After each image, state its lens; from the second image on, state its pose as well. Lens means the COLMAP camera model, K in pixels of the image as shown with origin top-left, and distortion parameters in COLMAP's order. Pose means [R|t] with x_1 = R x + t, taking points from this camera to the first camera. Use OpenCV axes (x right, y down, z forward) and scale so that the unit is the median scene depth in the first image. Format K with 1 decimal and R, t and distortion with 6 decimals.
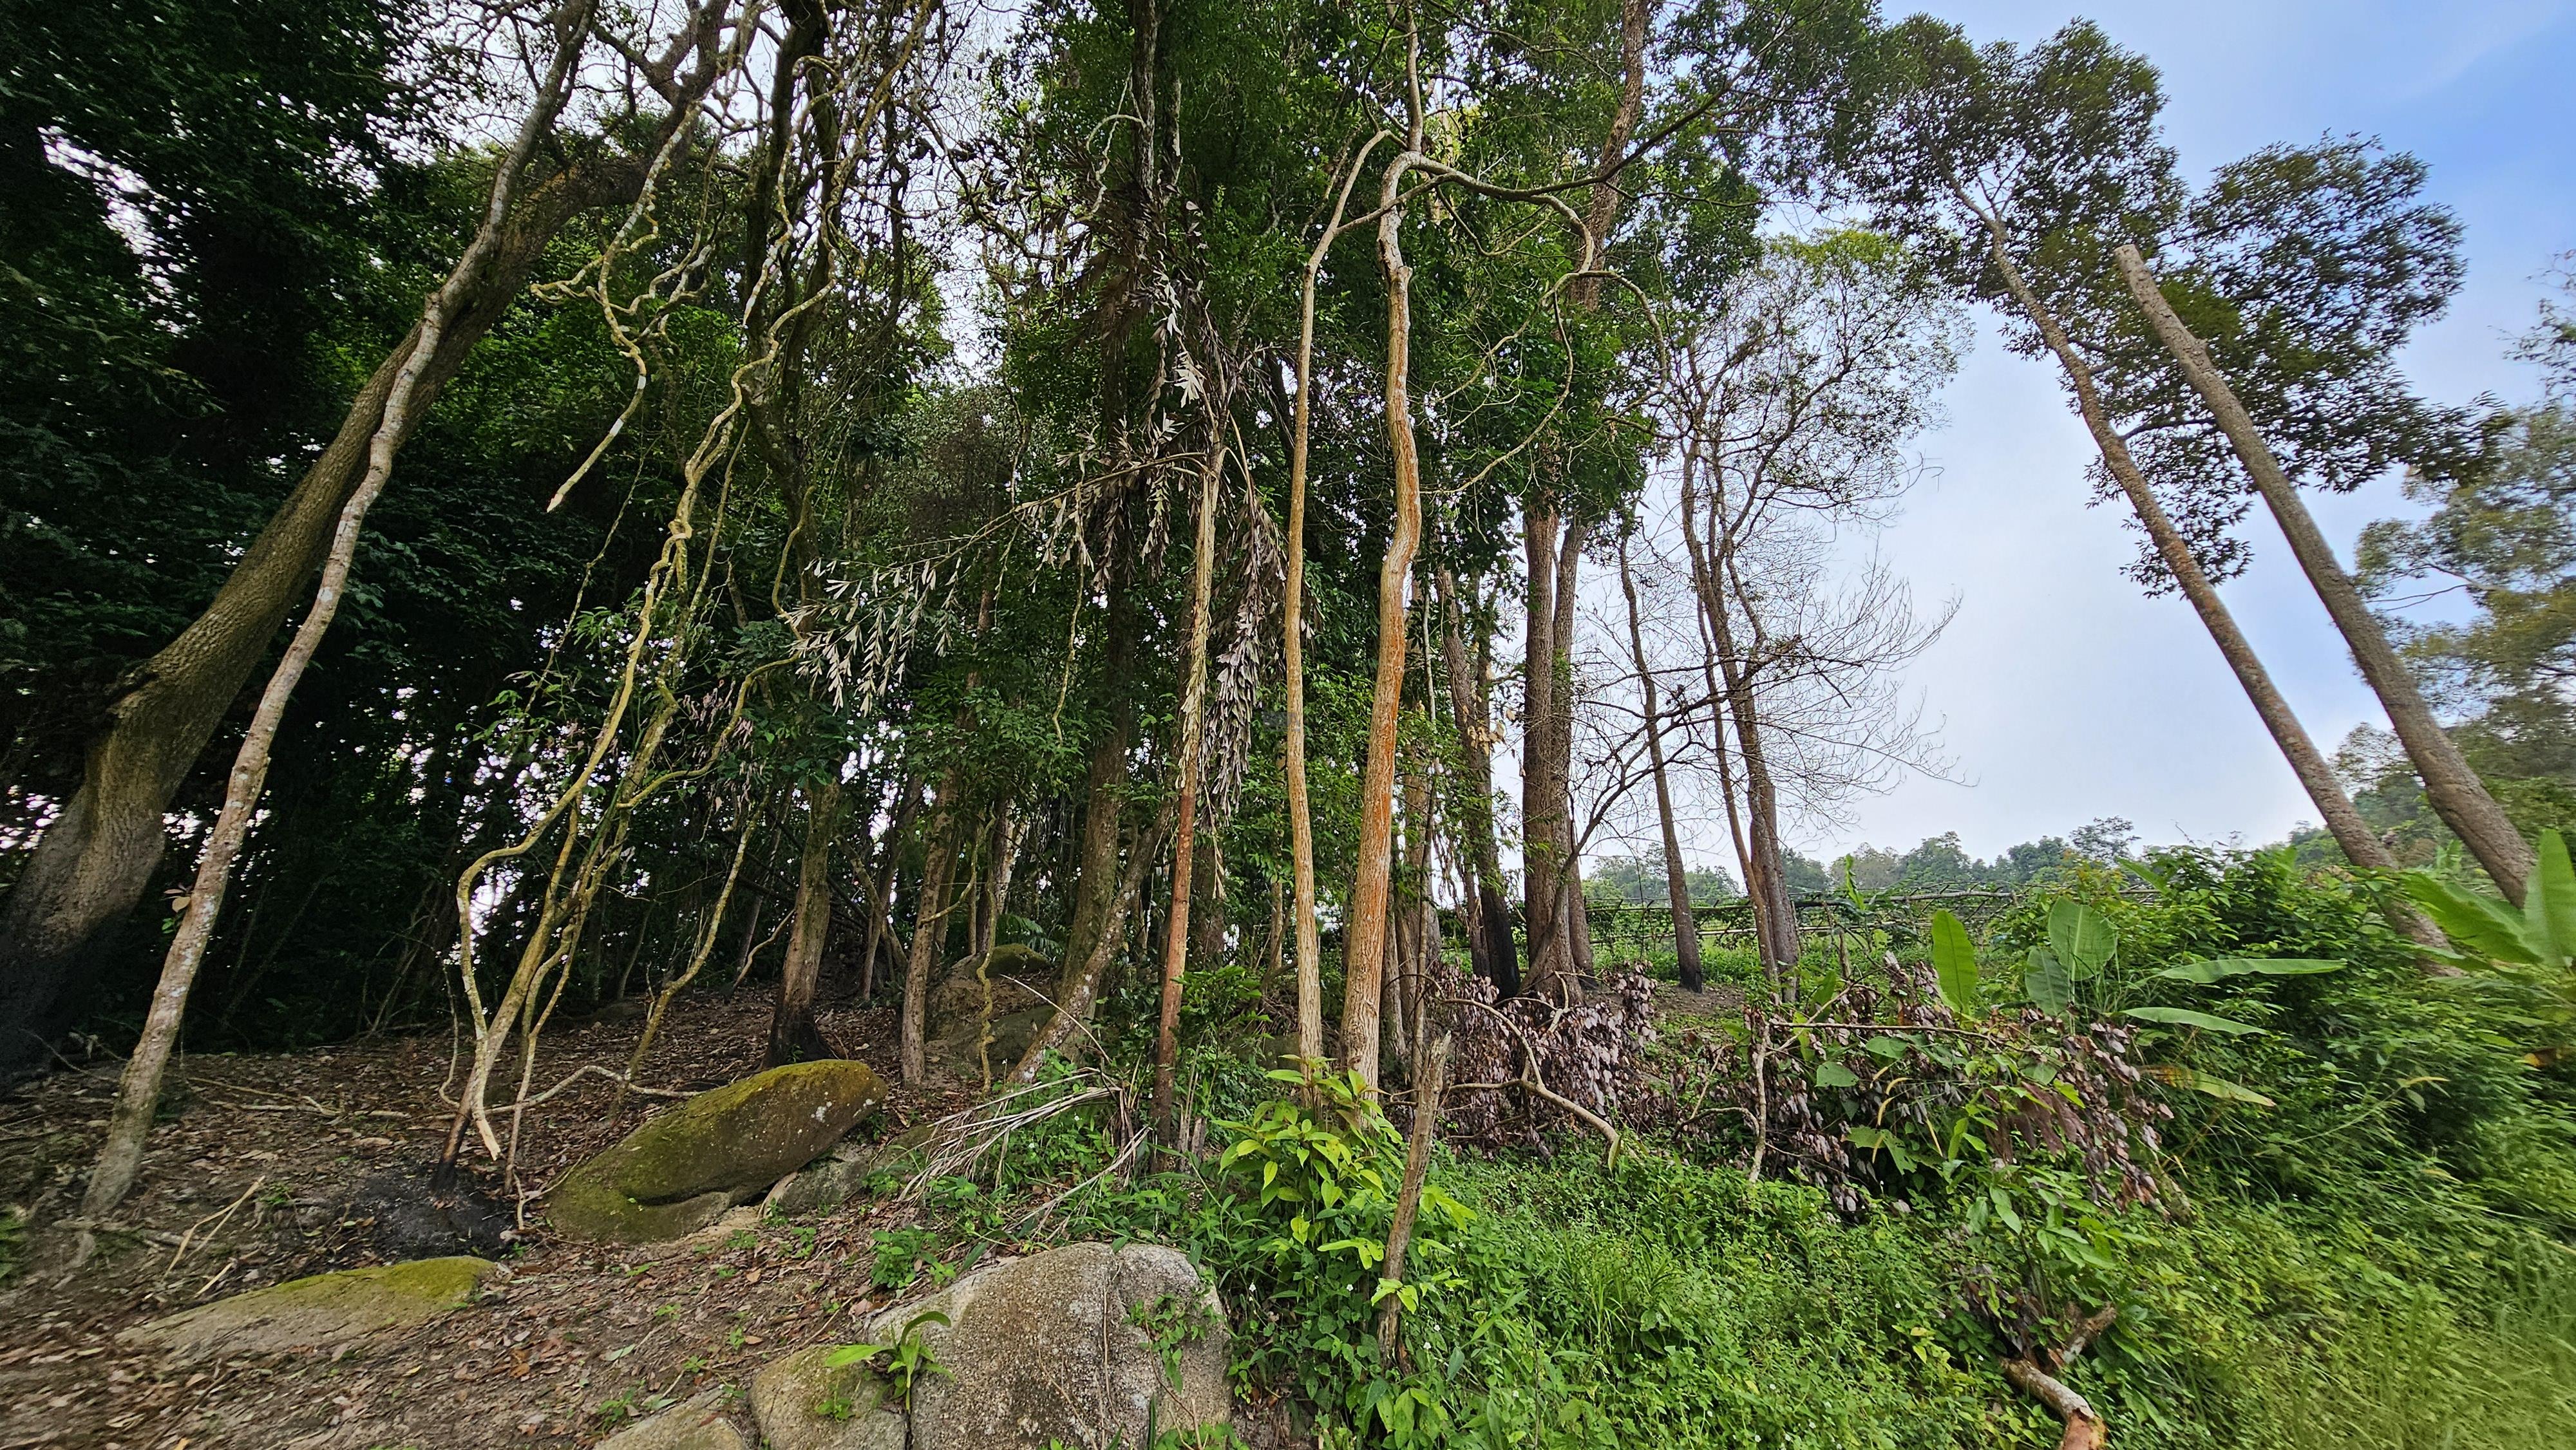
lens RADIAL K [[1050.4, 0, 1290.1], [0, 1050.4, 713.9], [0, 0, 1]] dist [-0.006409, 0.001511]
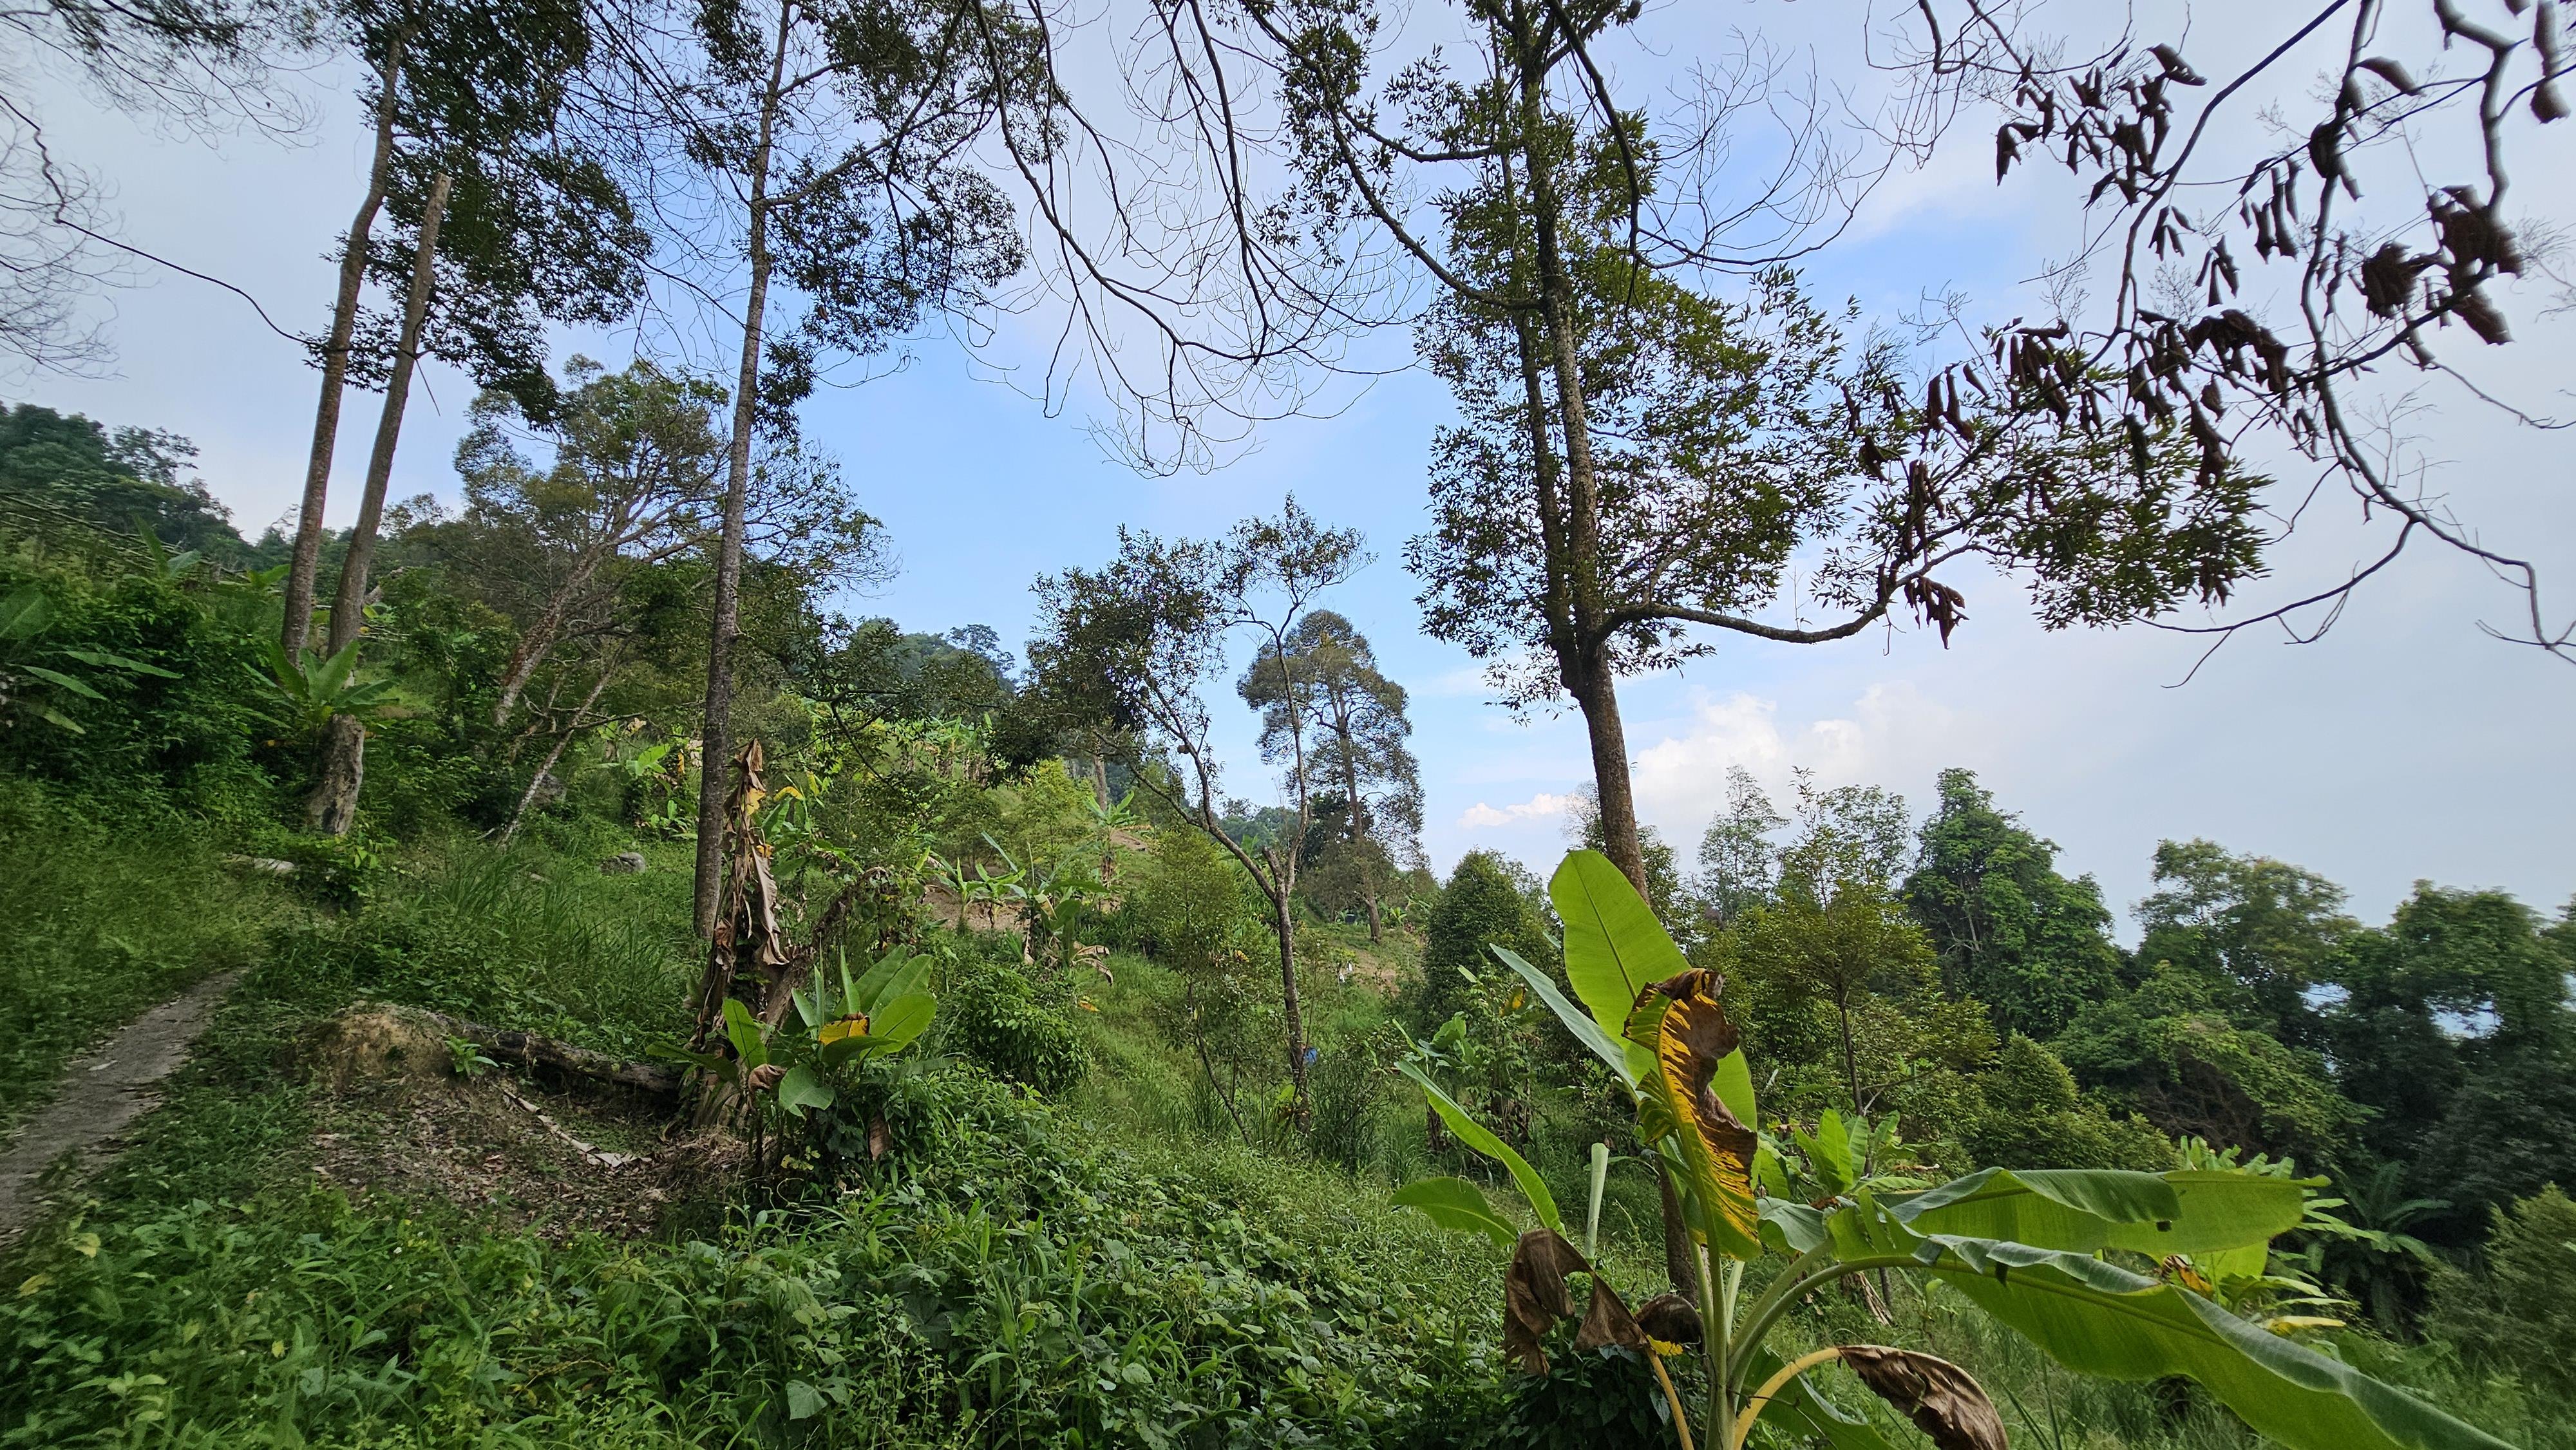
lens RADIAL K [[1050.4, 0, 1281.6], [0, 1050.4, 728.2], [0, 0, 1]] dist [-0.006409, 0.001511]
pose [[0.006222, 0.212895, 0.977055, -0.242524], [-0.516442, 0.837368, -0.179169, -0.115976], [-0.856299, -0.503478, 0.115158, -0.293710]]
